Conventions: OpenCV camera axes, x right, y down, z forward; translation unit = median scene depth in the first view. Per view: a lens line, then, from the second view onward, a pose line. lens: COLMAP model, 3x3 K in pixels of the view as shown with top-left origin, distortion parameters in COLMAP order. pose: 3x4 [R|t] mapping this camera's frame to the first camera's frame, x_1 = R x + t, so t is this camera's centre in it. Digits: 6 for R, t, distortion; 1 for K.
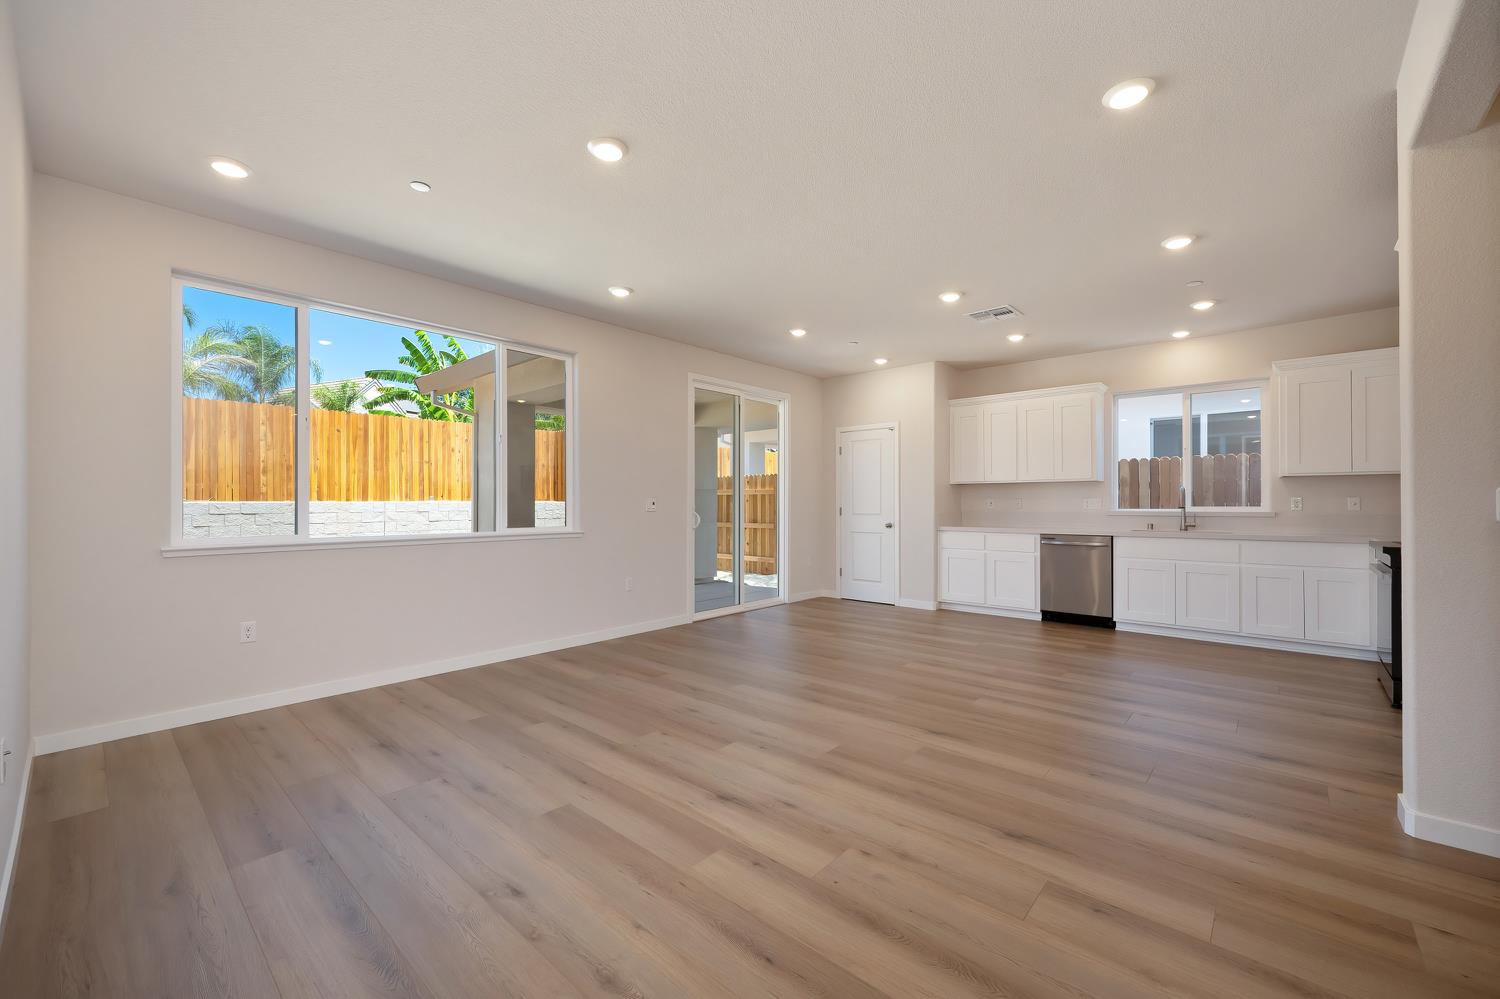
lens RADIAL K [[593.0, 0, 737.3], [0, 593.0, 500.8], [0, 0, 1]] dist [-0.002630, 0.000203]
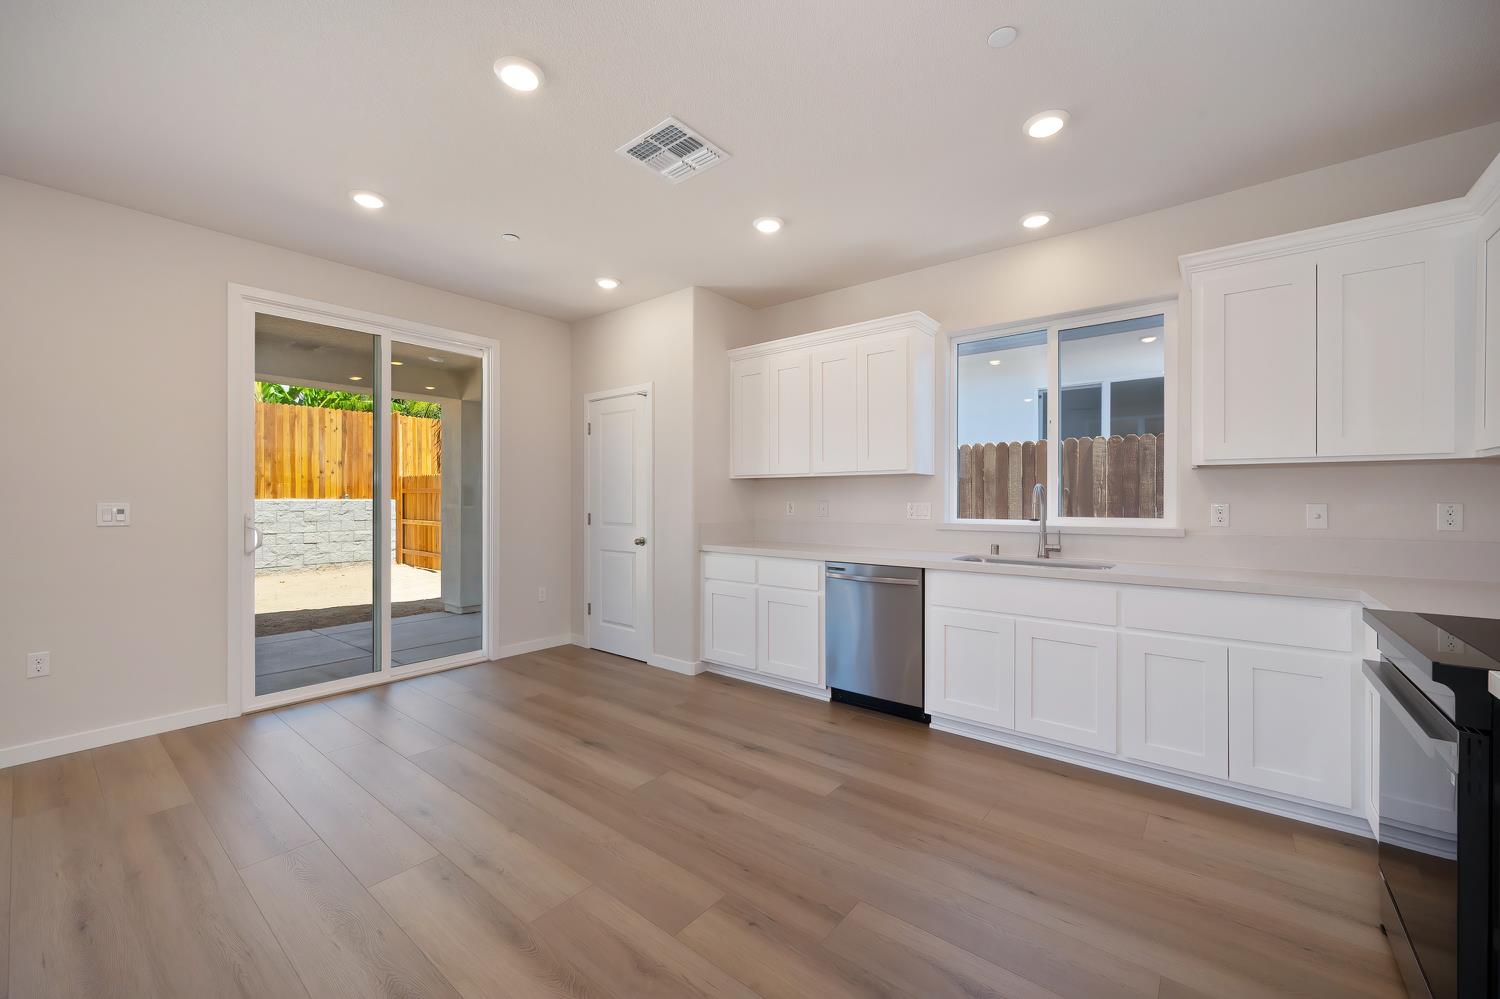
lens RADIAL K [[593.0, 0, 745.5], [0, 593.0, 500.4], [0, 0, 1]] dist [-0.002630, 0.000203]
pose [[0.997872, 0.000925, 0.065202, 0.418803], [-0.001403, 0.999972, 0.007286, -0.011518], [-0.065193, -0.007362, 0.997845, 0.426689]]
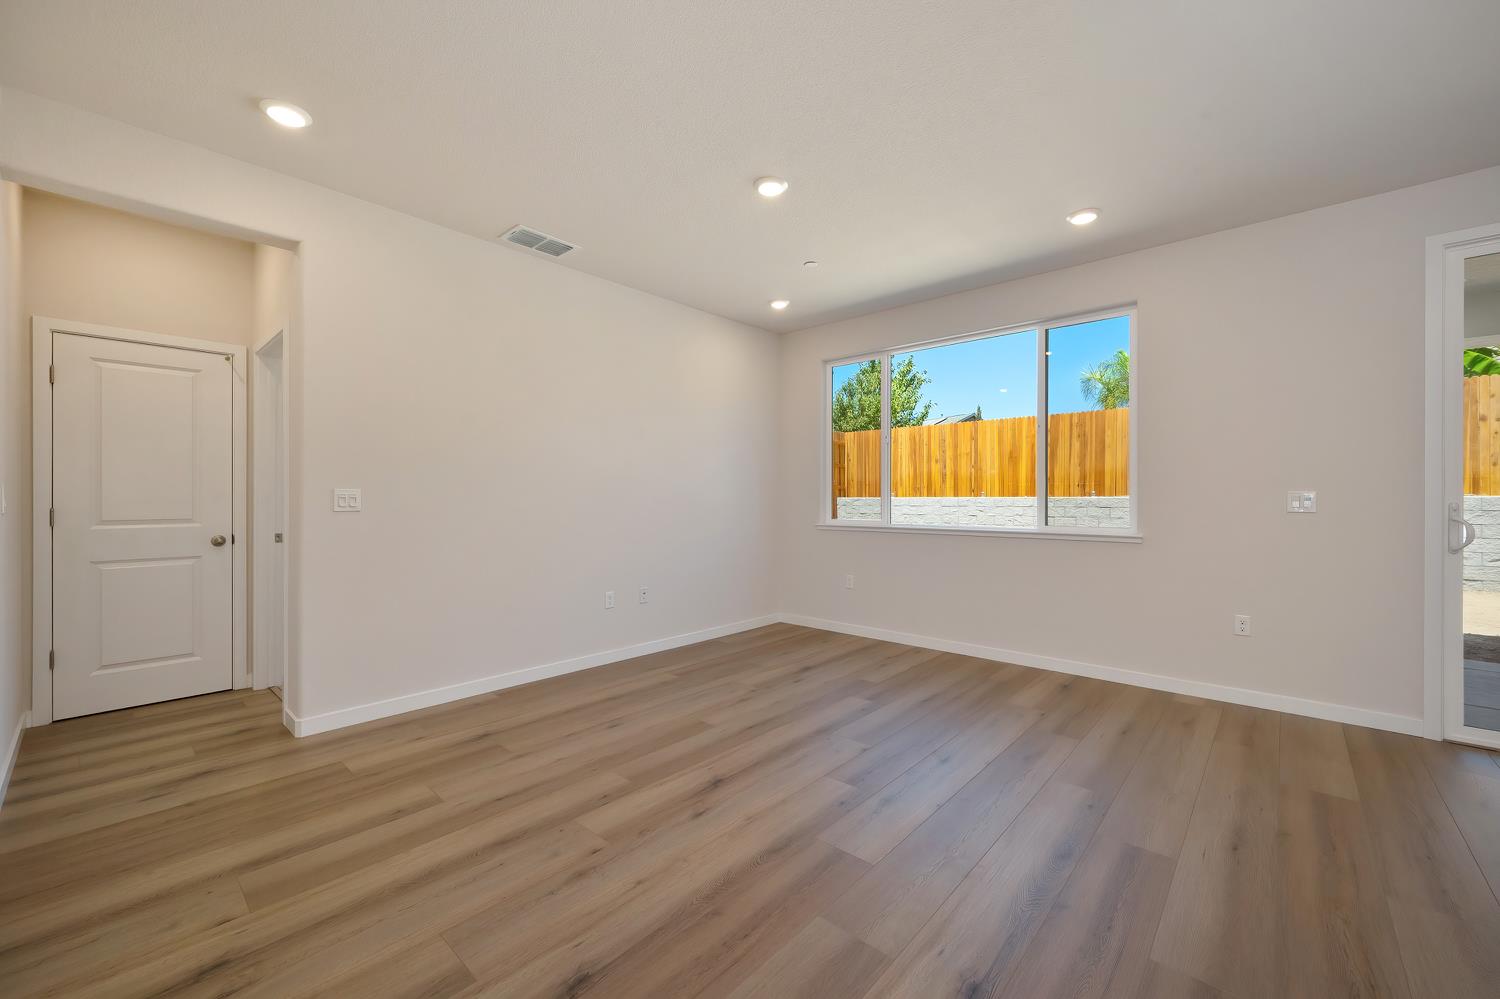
lens RADIAL K [[593.0, 0, 756.8], [0, 593.0, 499.8], [0, 0, 1]] dist [-0.002630, 0.000203]
pose [[0.020343, 0.003928, -0.999785, 0.446794], [0.003651, 0.999985, 0.004003, 0.000893], [0.999786, -0.003731, 0.020329, 0.461178]]
